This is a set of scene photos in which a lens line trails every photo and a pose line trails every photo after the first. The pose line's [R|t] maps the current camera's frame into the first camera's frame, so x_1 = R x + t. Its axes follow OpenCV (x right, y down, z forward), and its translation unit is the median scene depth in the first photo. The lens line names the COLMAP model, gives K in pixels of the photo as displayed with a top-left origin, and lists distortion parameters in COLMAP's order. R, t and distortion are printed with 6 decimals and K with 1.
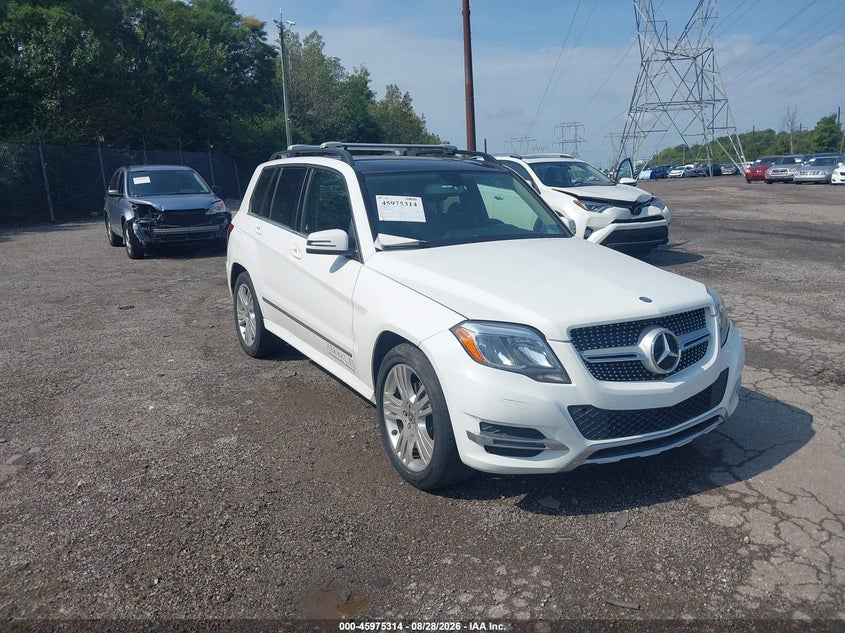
lens RADIAL K [[641.9, 0, 417.1], [0, 641.9, 313.4], [0, 0, 1]] dist [0.008972, -0.003011]
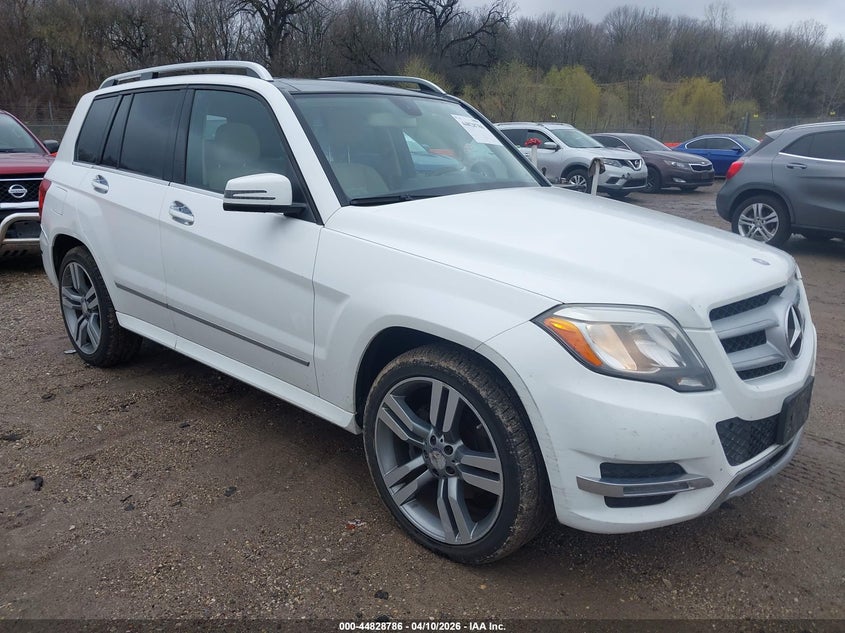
lens RADIAL K [[641.9, 0, 428.9], [0, 641.9, 324.1], [0, 0, 1]] dist [0.008972, -0.003011]
pose [[0.950576, -0.059867, 0.304665, -0.230553], [0.043074, 0.997174, 0.061552, -0.014110], [-0.307489, -0.045387, 0.950468, 0.408233]]
